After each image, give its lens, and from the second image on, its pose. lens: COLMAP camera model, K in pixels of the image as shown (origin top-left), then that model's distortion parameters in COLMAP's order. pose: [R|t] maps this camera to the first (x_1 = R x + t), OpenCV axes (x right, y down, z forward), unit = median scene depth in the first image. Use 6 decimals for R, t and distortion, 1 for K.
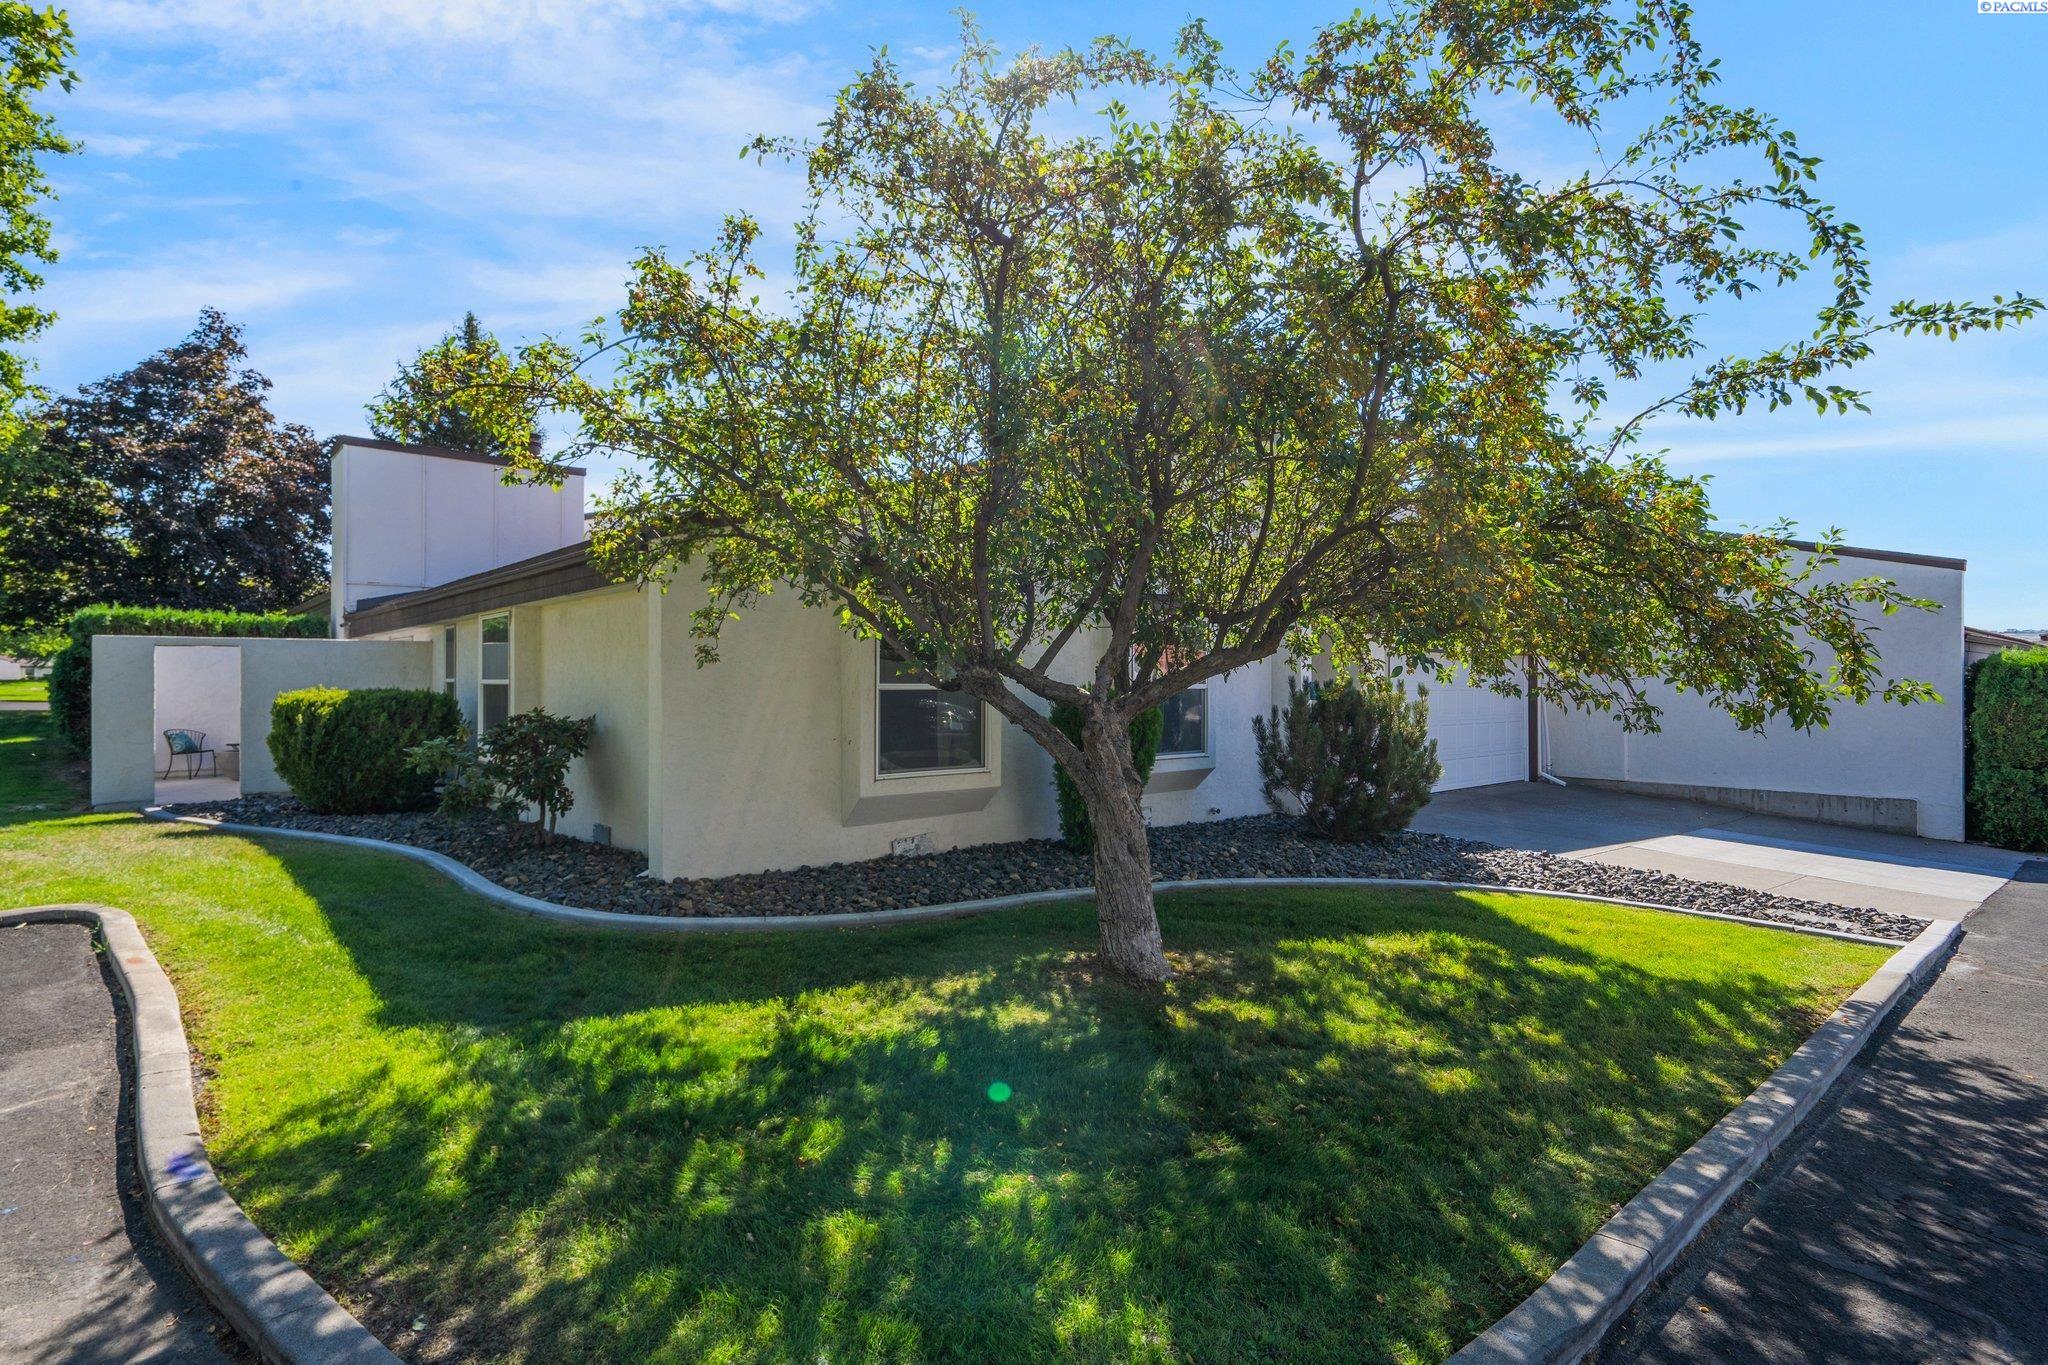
lens RADIAL K [[1040.8, 0, 1058.5], [0, 1040.8, 678.6], [0, 0, 1]] dist [0.000493, -0.000112]
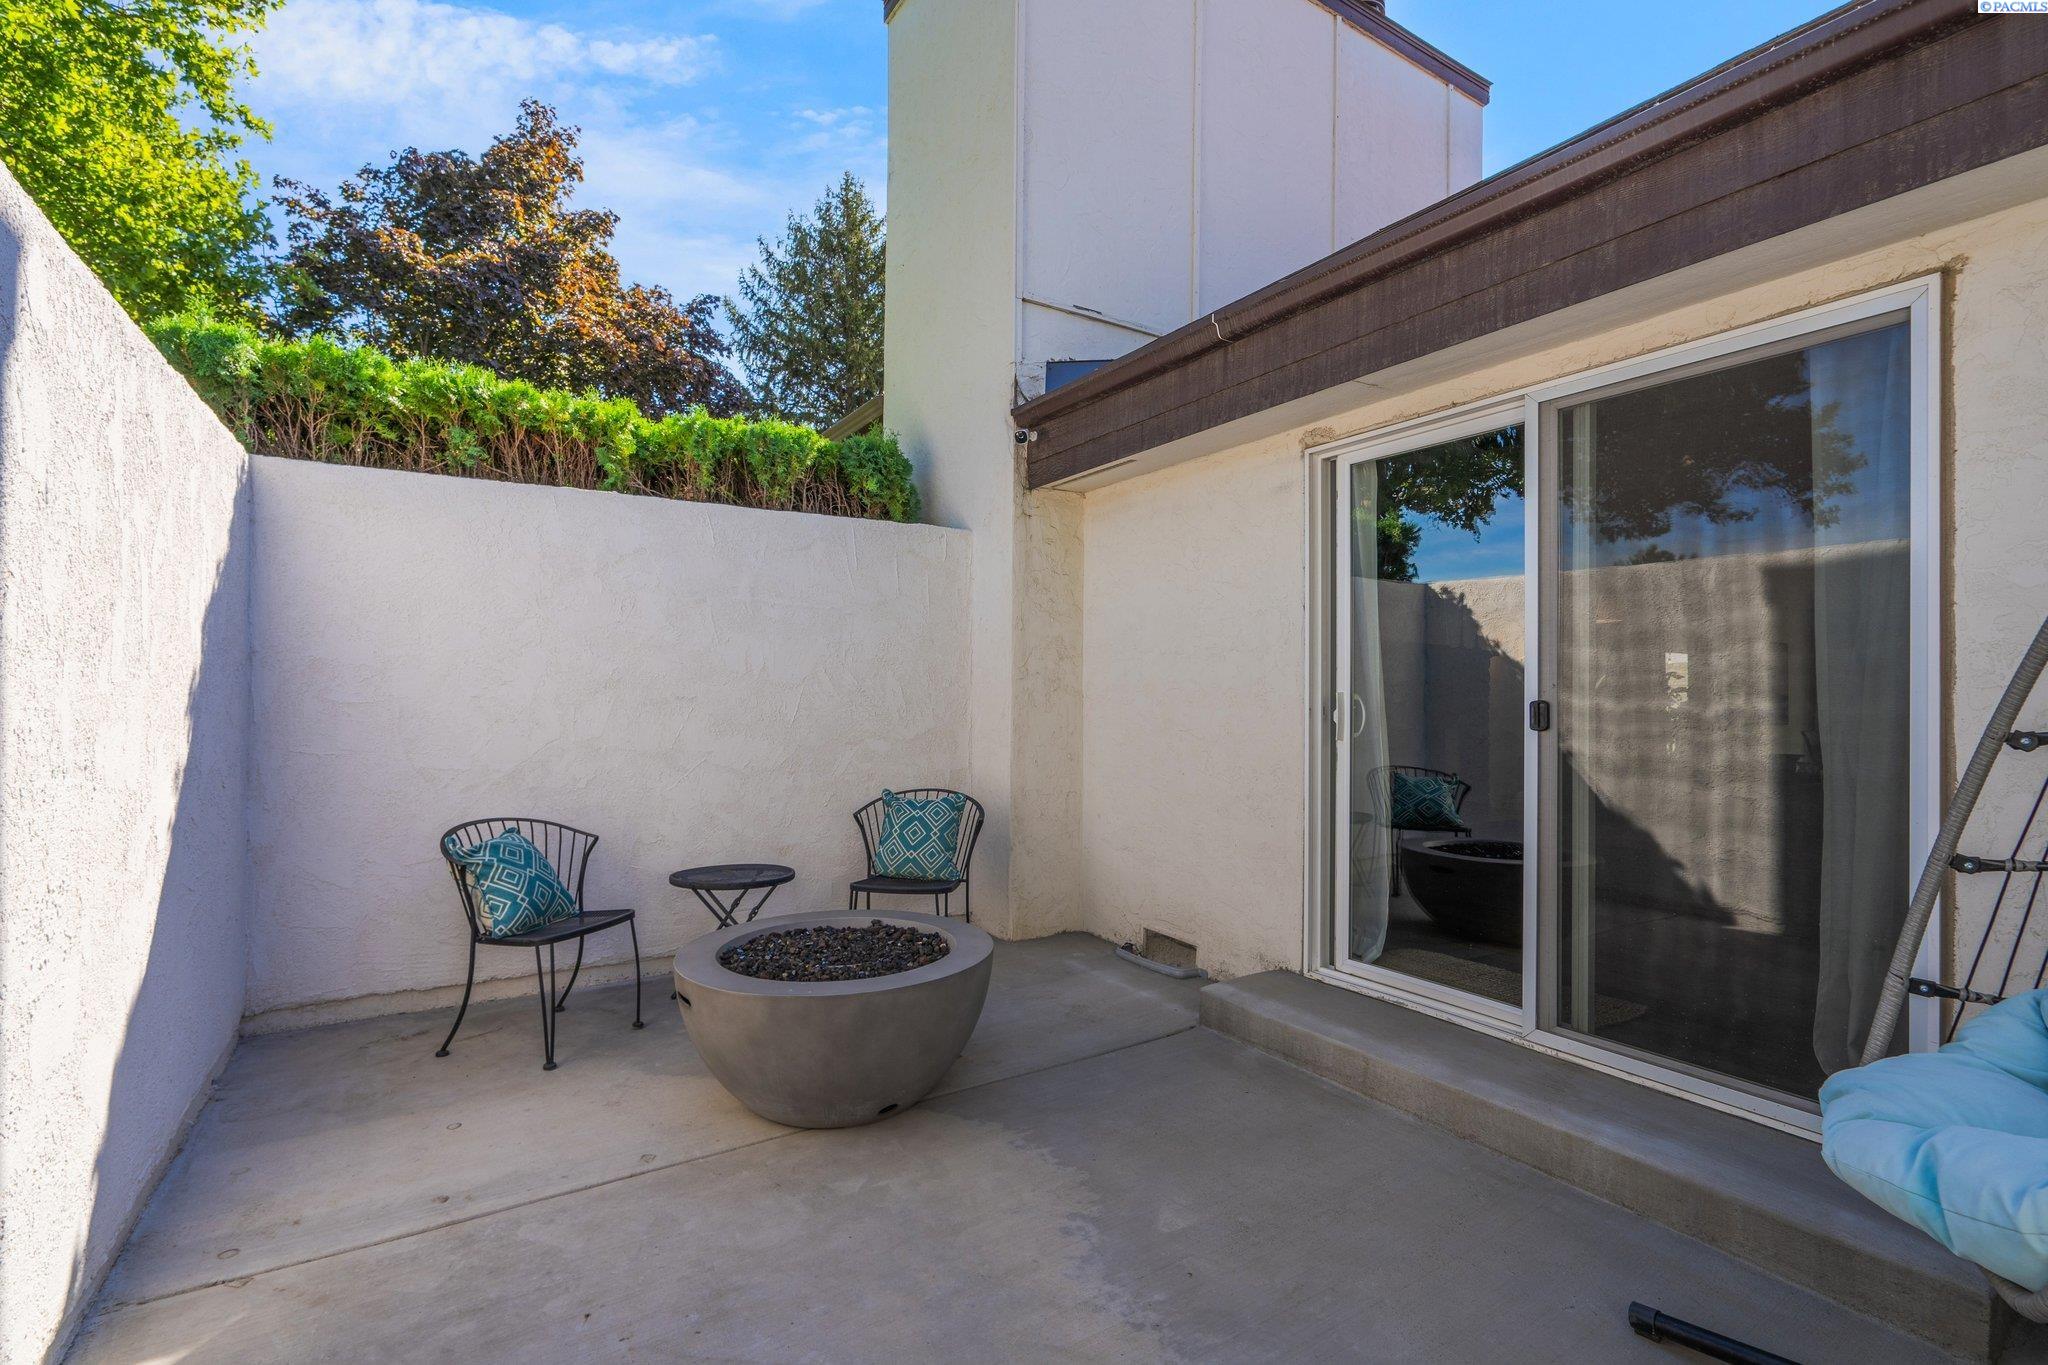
lens RADIAL K [[961.9, 0, 1028.1], [0, 961.9, 688.4], [0, 0, 1]] dist [0.001418, 0.001053]
pose [[0.983169, 0.002030, -0.182687, -0.552224], [-0.003989, 0.999938, -0.010356, 0.015120], [0.182654, 0.010910, 0.983117, 0.648317]]
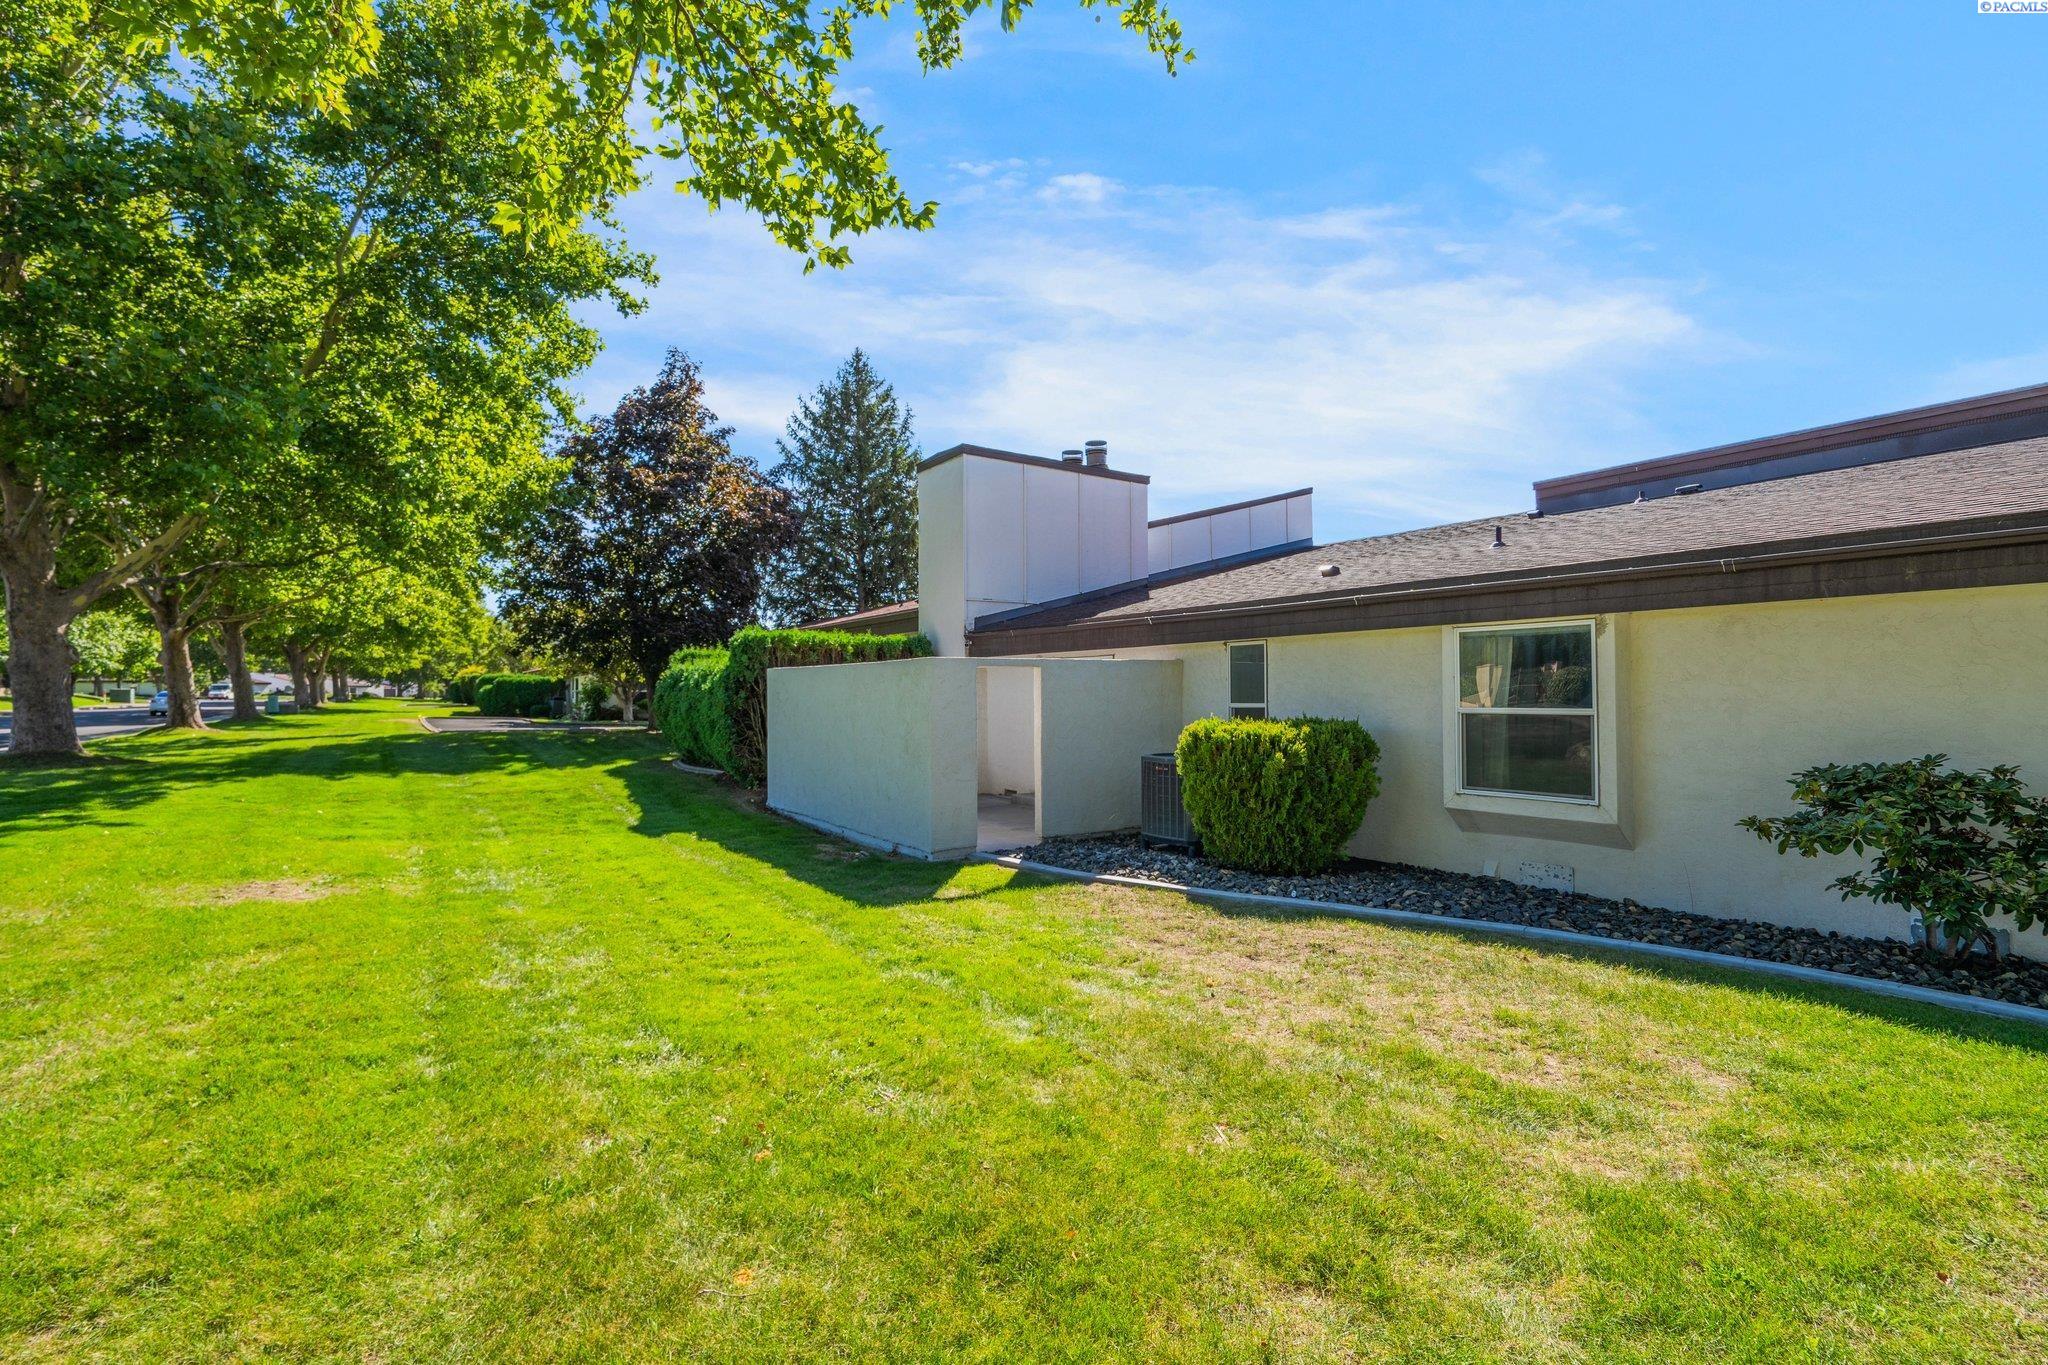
lens RADIAL K [[961.9, 0, 1028.1], [0, 961.9, 688.4], [0, 0, 1]] dist [0.001418, 0.001053]
pose [[0.987879, -0.011766, -0.154776, -0.432105], [0.011389, 0.999930, -0.003322, -0.007967], [0.154804, 0.001519, 0.987944, 0.135066]]
